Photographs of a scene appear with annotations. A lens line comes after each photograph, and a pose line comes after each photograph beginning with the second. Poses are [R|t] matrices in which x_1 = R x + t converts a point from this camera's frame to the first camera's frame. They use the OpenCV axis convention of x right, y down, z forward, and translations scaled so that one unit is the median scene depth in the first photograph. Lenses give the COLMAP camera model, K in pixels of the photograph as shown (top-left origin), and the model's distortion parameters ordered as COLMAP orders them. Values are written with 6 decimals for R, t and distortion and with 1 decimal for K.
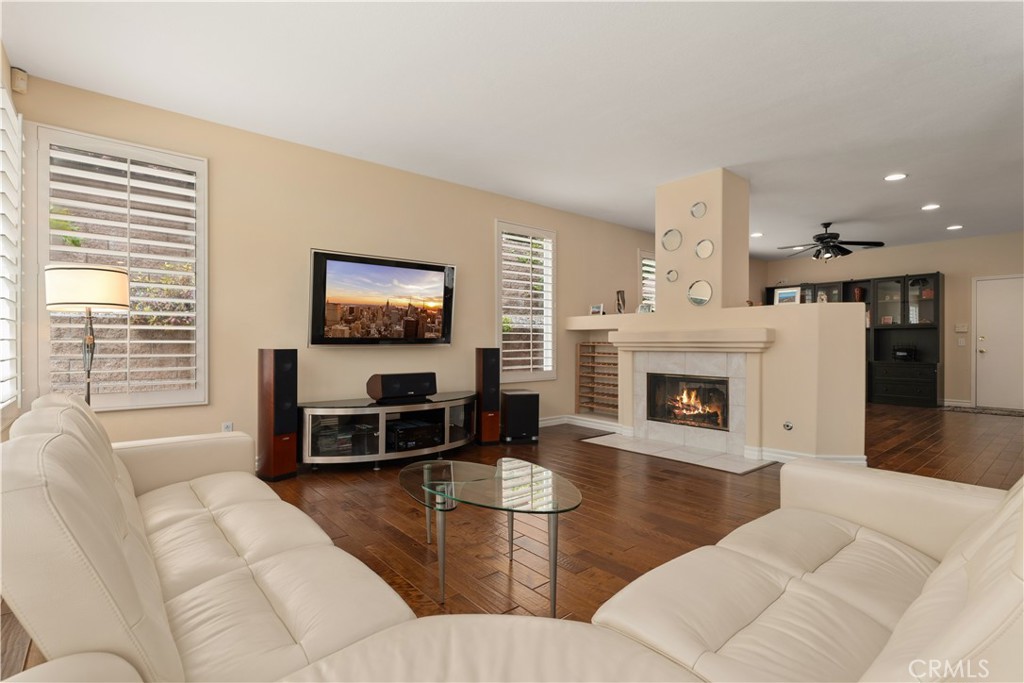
lens RADIAL K [[478.3, 0, 507.3], [0, 478.3, 341.7], [0, 0, 1]] dist [-0.010010, 0.000542]
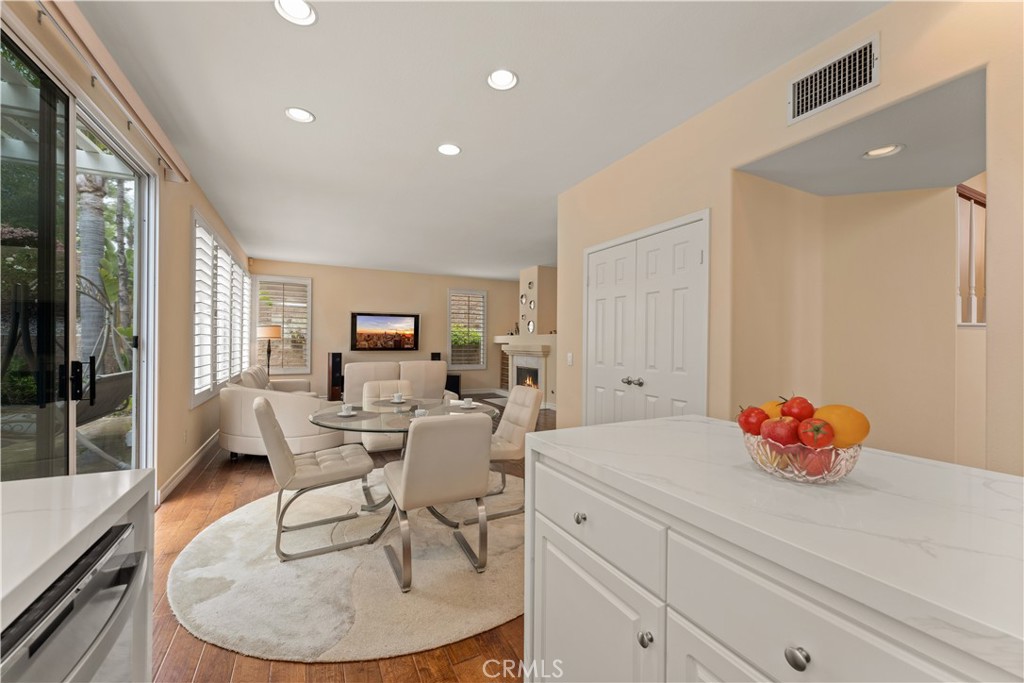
lens RADIAL K [[415.1, 0, 515.8], [0, 415.1, 342.0], [0, 0, 1]] dist [-0.004179, -0.000727]
pose [[0.974229, 0.005988, -0.225481, 0.803829], [-0.007497, 0.999955, -0.005838, -0.028476], [0.225436, 0.007378, 0.974230, -0.788619]]
